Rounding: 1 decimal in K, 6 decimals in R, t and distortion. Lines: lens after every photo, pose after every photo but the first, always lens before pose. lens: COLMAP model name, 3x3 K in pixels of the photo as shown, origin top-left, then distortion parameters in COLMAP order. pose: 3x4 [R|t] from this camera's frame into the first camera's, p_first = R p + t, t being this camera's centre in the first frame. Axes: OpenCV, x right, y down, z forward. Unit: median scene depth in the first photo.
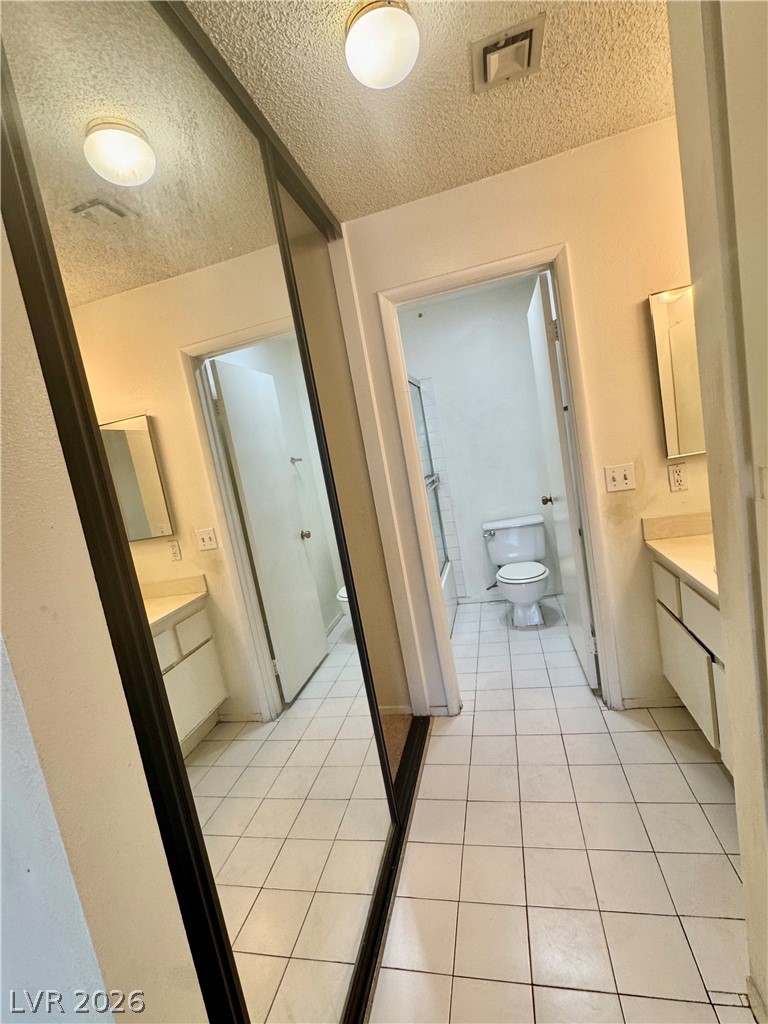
lens RADIAL K [[461.2, 0, 384.0], [0, 461.2, 512.0], [0, 0, 1]] dist [0.000149, -0.000338]
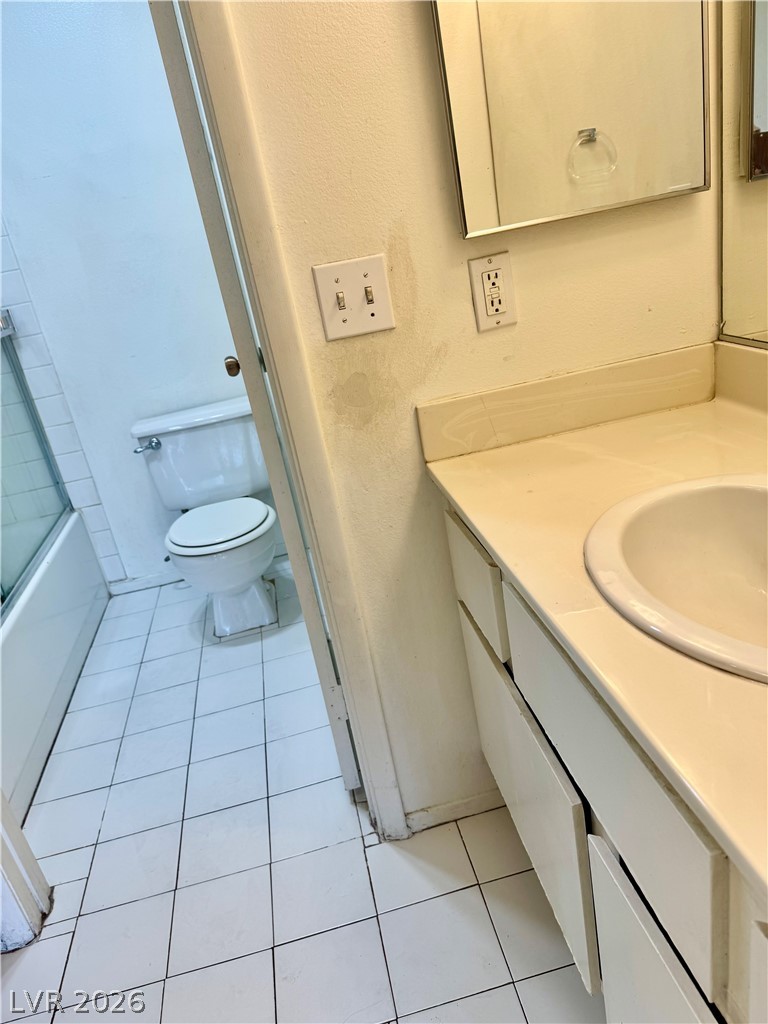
lens RADIAL K [[723.2, 0, 375.9], [0, 723.2, 510.4], [0, 0, 1]] dist [0.141914, -0.198784]
pose [[0.923981, -0.130173, 0.359603, 0.255424], [0.065251, 0.980162, 0.187151, -0.014631], [-0.376831, -0.149459, 0.914145, 0.379290]]
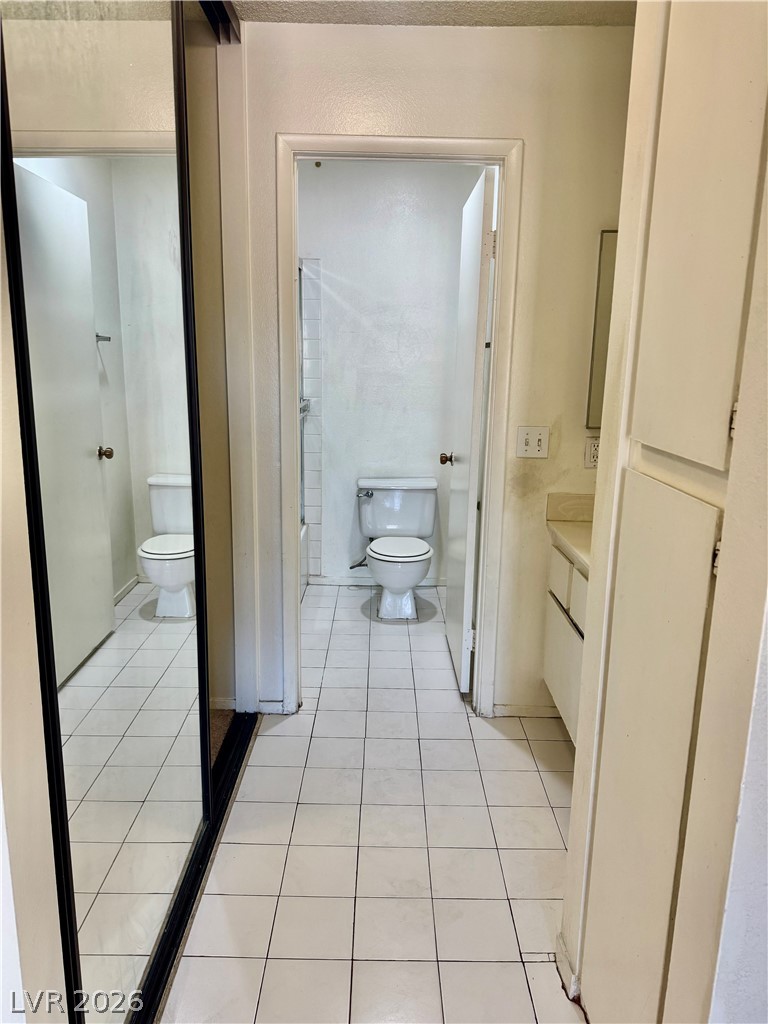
lens RADIAL K [[723.2, 0, 375.9], [0, 723.2, 510.4], [0, 0, 1]] dist [0.141914, -0.198784]
pose [[0.957003, 0.140336, 0.253871, -0.070177], [-0.156856, 0.986552, 0.045941, 0.027732], [-0.244010, -0.083787, 0.966146, -0.190682]]
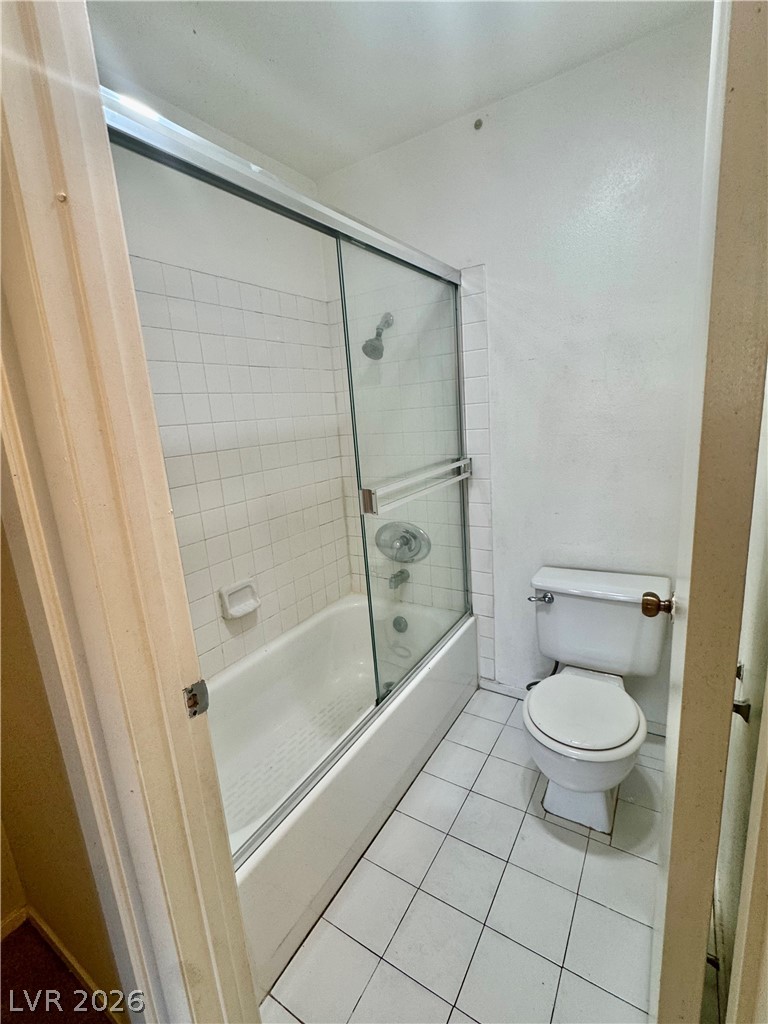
lens RADIAL K [[457.1, 0, 383.1], [0, 457.1, 506.4], [0, 0, 1]] dist [-0.000743, -0.000038]
pose [[0.936130, 0.177471, -0.303585, 0.304435], [-0.140453, 0.980156, 0.139885, -0.139894], [0.322386, -0.088311, 0.942480, 0.747576]]
